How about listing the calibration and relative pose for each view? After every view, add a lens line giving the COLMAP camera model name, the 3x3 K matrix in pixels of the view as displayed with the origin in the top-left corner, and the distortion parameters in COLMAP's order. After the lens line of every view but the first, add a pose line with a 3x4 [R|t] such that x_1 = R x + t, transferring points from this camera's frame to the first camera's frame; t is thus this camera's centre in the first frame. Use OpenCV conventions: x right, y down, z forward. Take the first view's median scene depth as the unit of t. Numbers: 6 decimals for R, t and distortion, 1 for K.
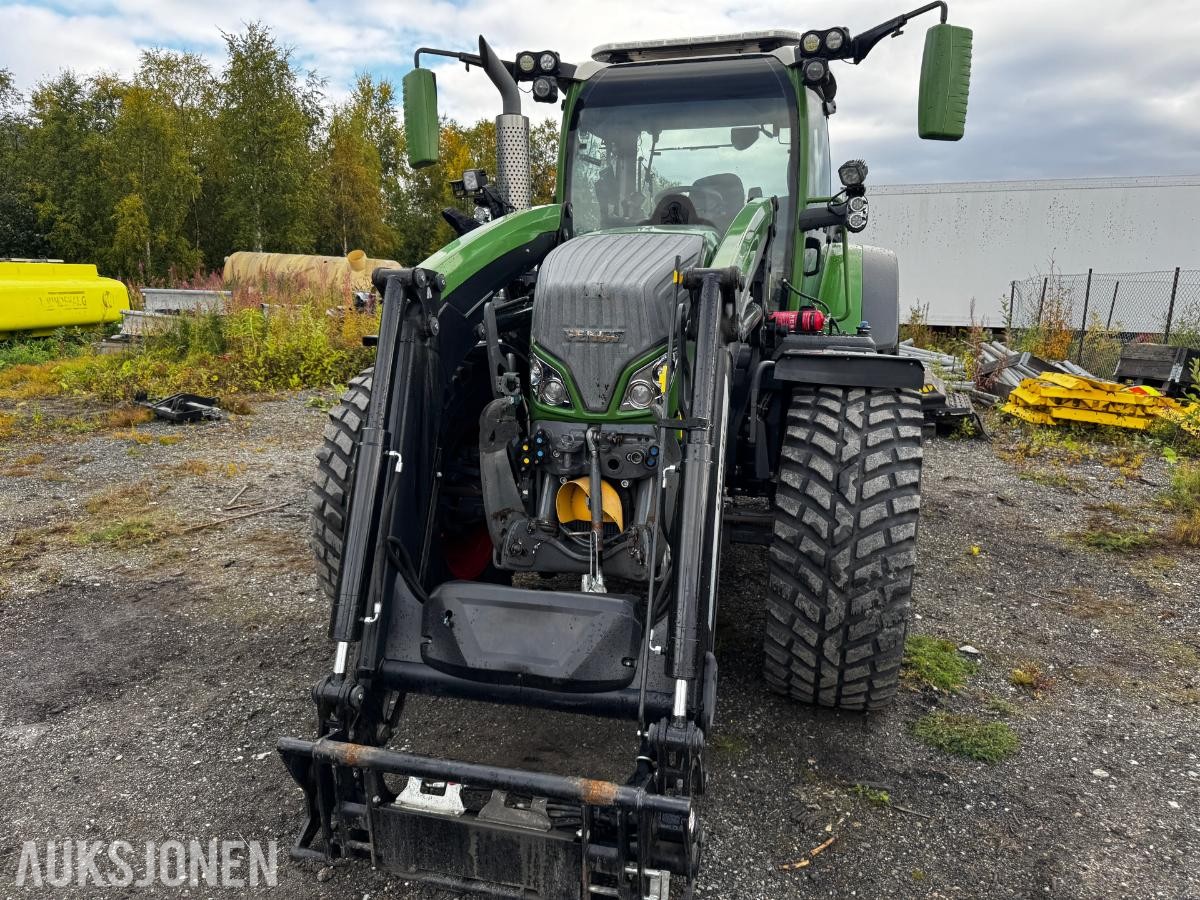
lens RADIAL K [[845.2, 0, 591.4], [0, 845.2, 451.6], [0, 0, 1]] dist [0.037212, -0.033967]
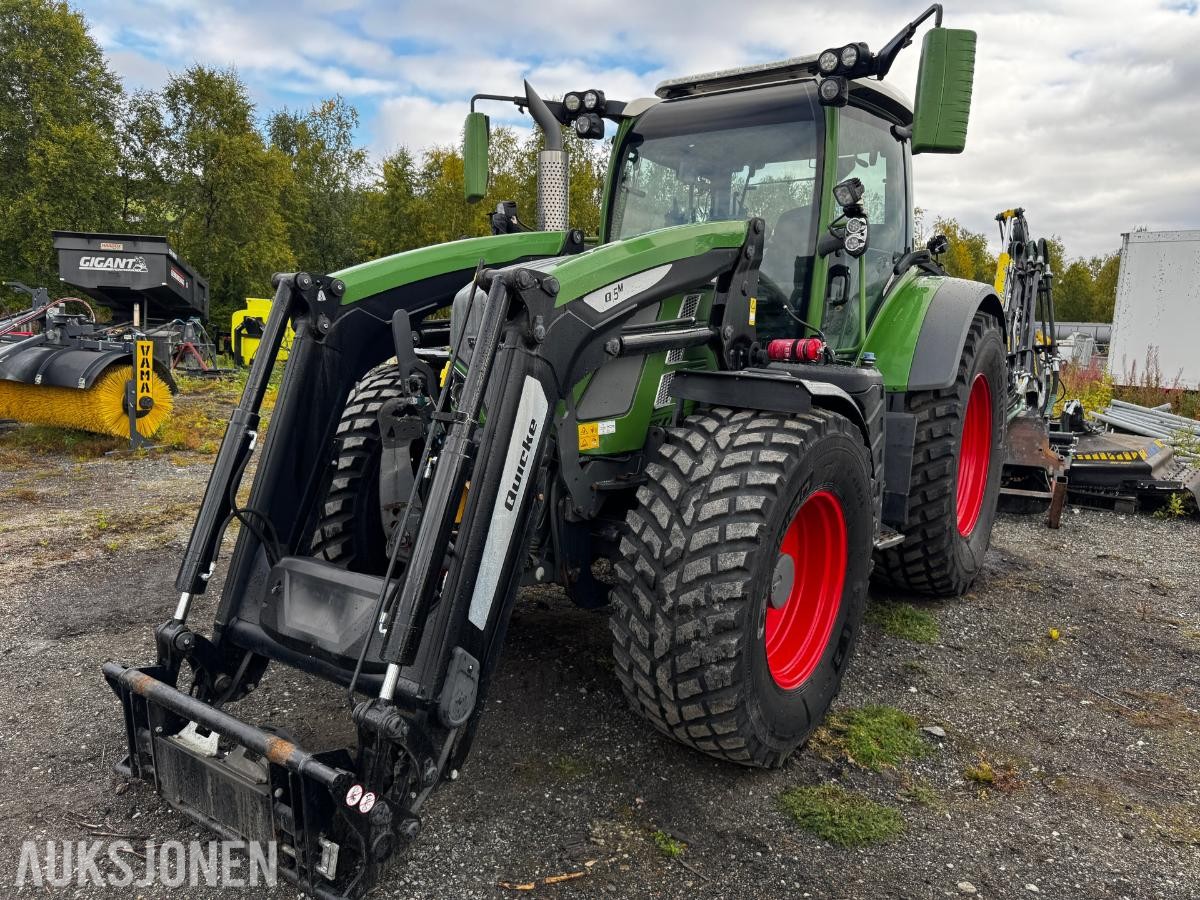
lens RADIAL K [[845.2, 0, 598.6], [0, 845.2, 443.5], [0, 0, 1]] dist [0.037212, -0.033967]
pose [[0.942212, 0.071036, -0.327398, 0.503188], [-0.094312, 0.993980, -0.055754, 0.032159], [0.321467, 0.083409, 0.943240, 0.073318]]
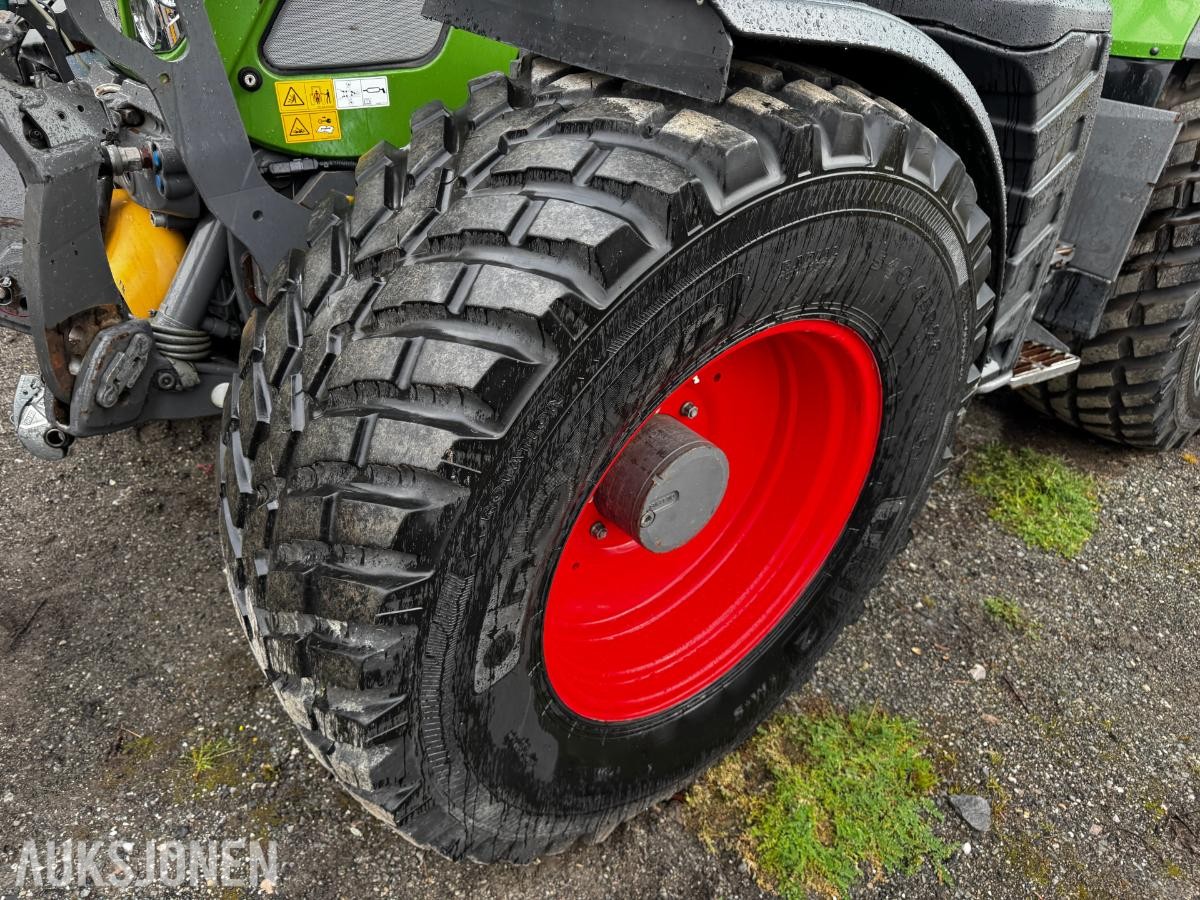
lens RADIAL K [[845.2, 0, 595.5], [0, 845.2, 443.1], [0, 0, 1]] dist [0.037212, -0.033967]
pose [[0.822054, 0.336707, -0.459190, 0.553380], [-0.181480, 0.919306, 0.349202, -0.060957], [0.539715, -0.203730, 0.816825, 0.746938]]
